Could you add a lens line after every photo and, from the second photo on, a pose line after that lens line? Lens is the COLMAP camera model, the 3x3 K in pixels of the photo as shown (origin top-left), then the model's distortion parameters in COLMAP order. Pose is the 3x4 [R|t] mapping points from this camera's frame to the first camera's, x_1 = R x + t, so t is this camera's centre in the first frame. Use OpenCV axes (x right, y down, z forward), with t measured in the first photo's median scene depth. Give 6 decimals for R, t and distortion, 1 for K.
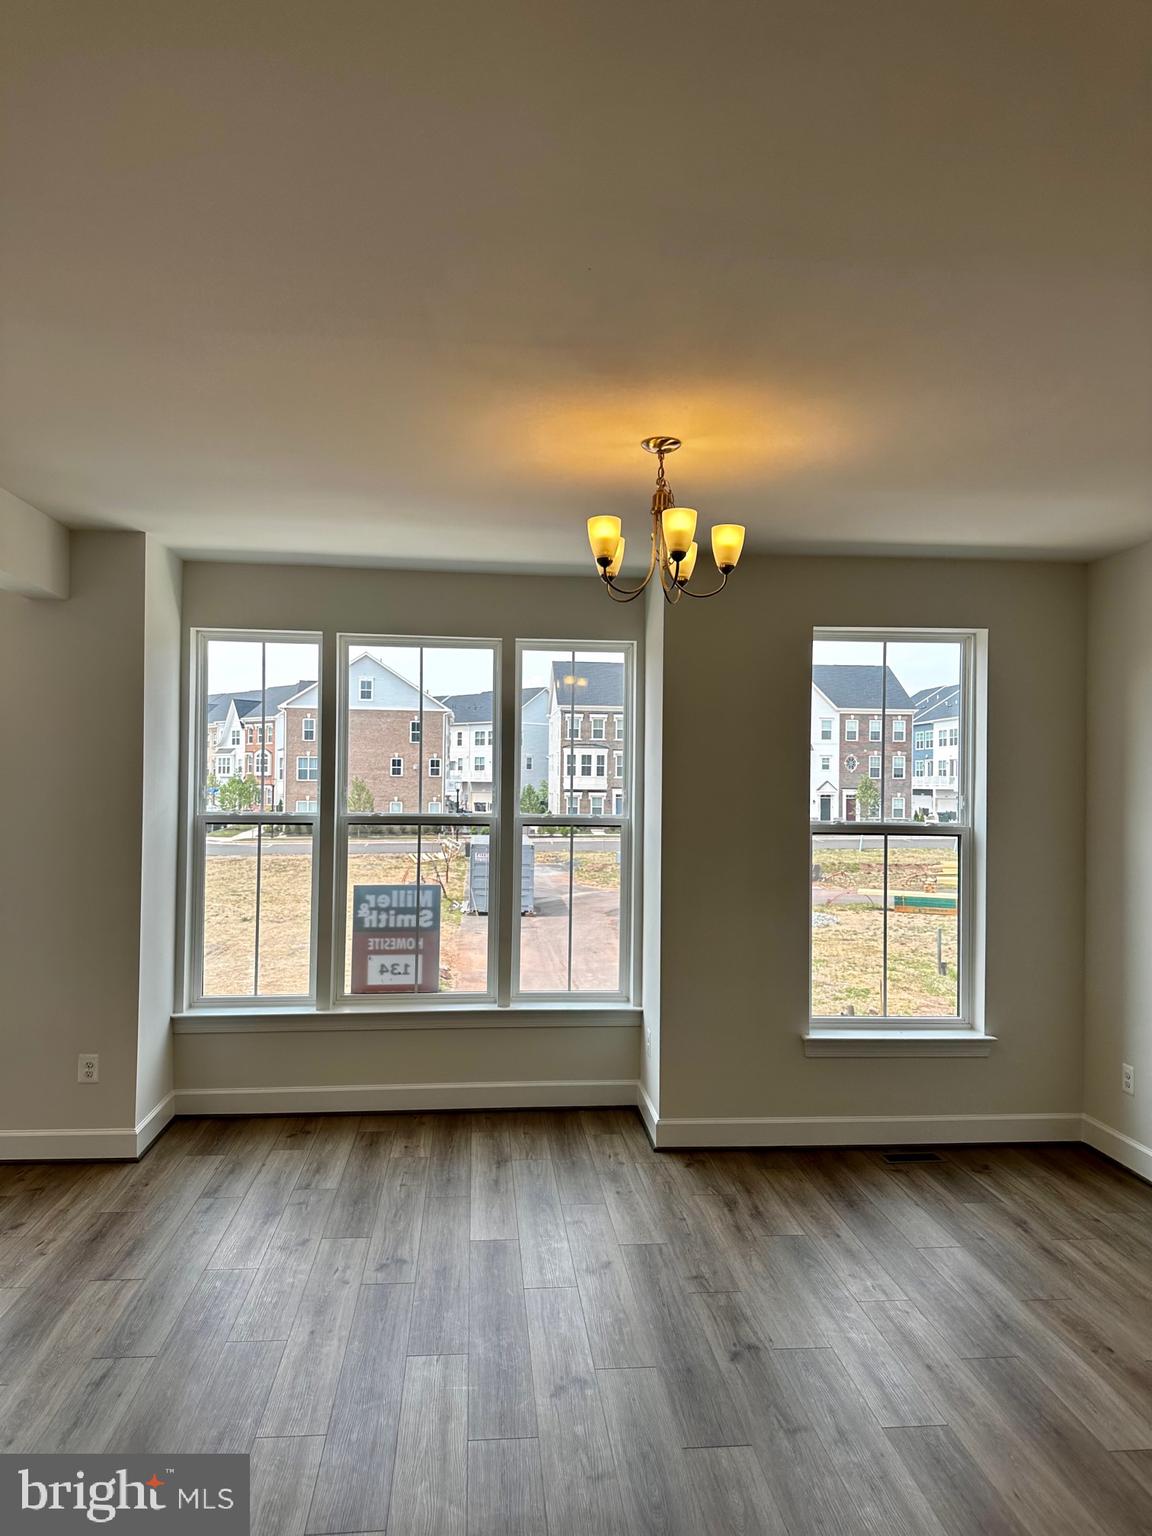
lens RADIAL K [[1089.2, 0, 581.0], [0, 1089.2, 768.7], [0, 0, 1]] dist [0.008228, -0.006145]
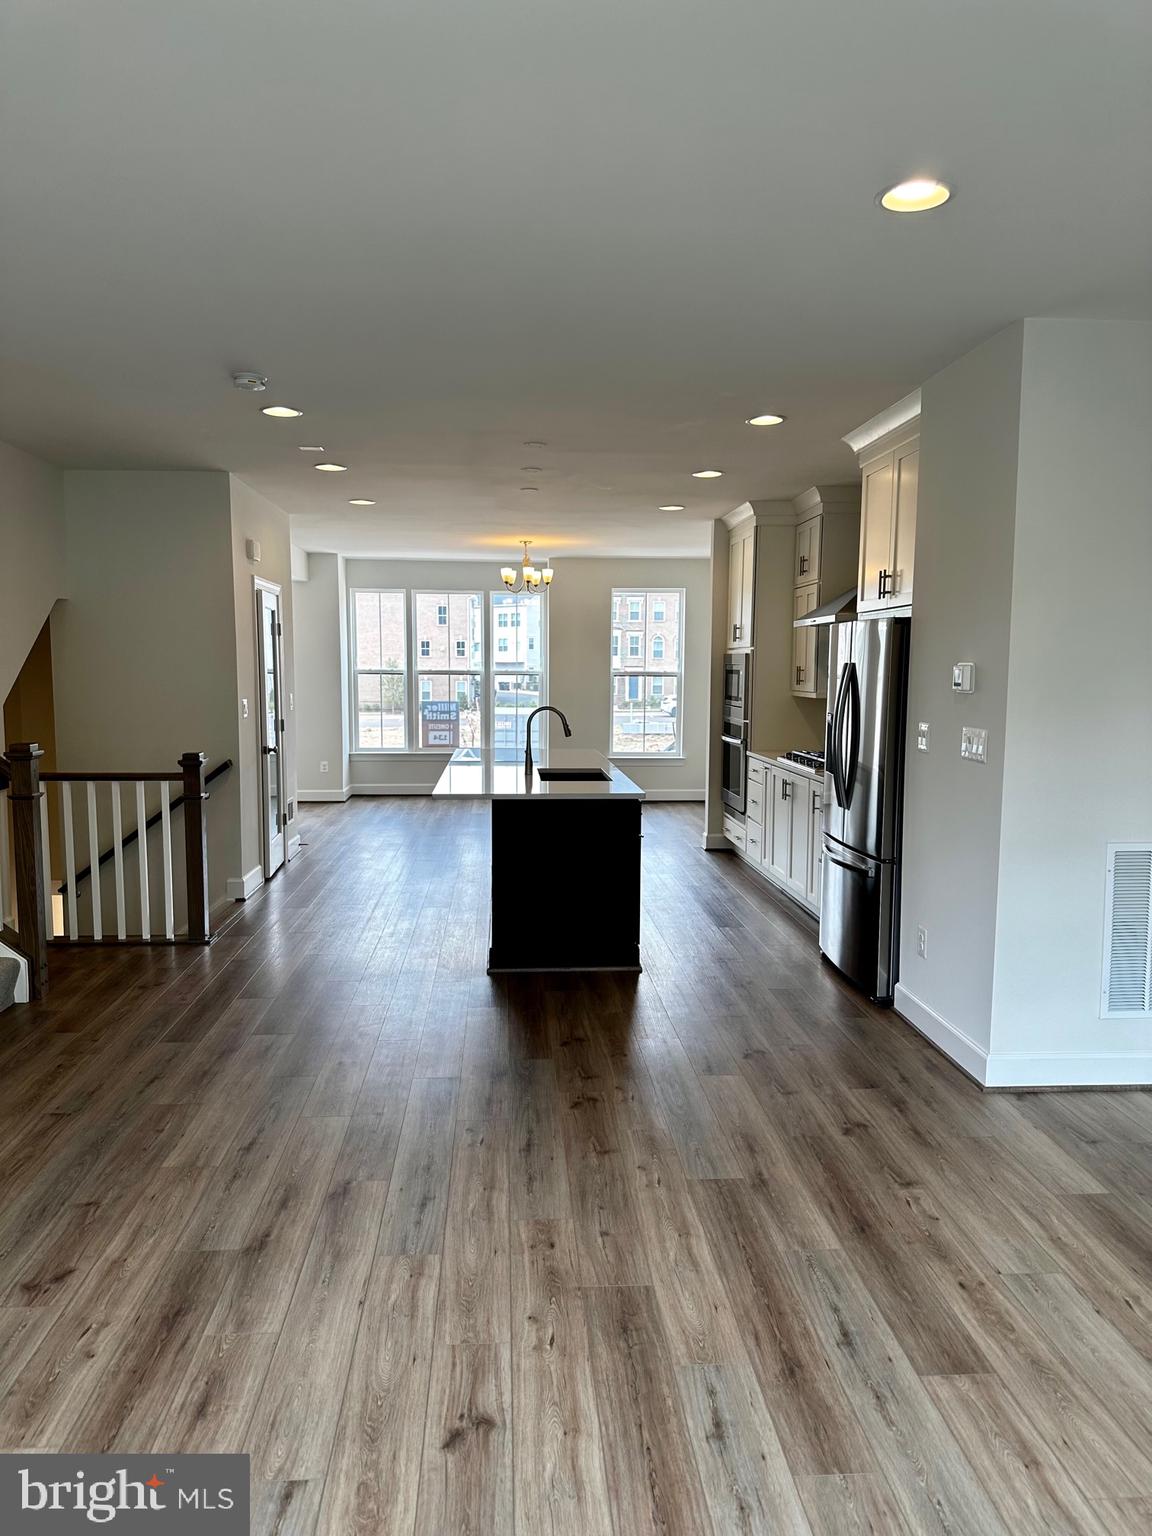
lens RADIAL K [[1089.2, 0, 581.0], [0, 1089.2, 768.7], [0, 0, 1]] dist [0.008228, -0.006145]
pose [[0.999668, -0.006289, -0.024971, 0.182910], [0.008983, 0.993967, 0.109311, 0.001051], [0.024132, -0.109499, 0.993694, -1.284199]]
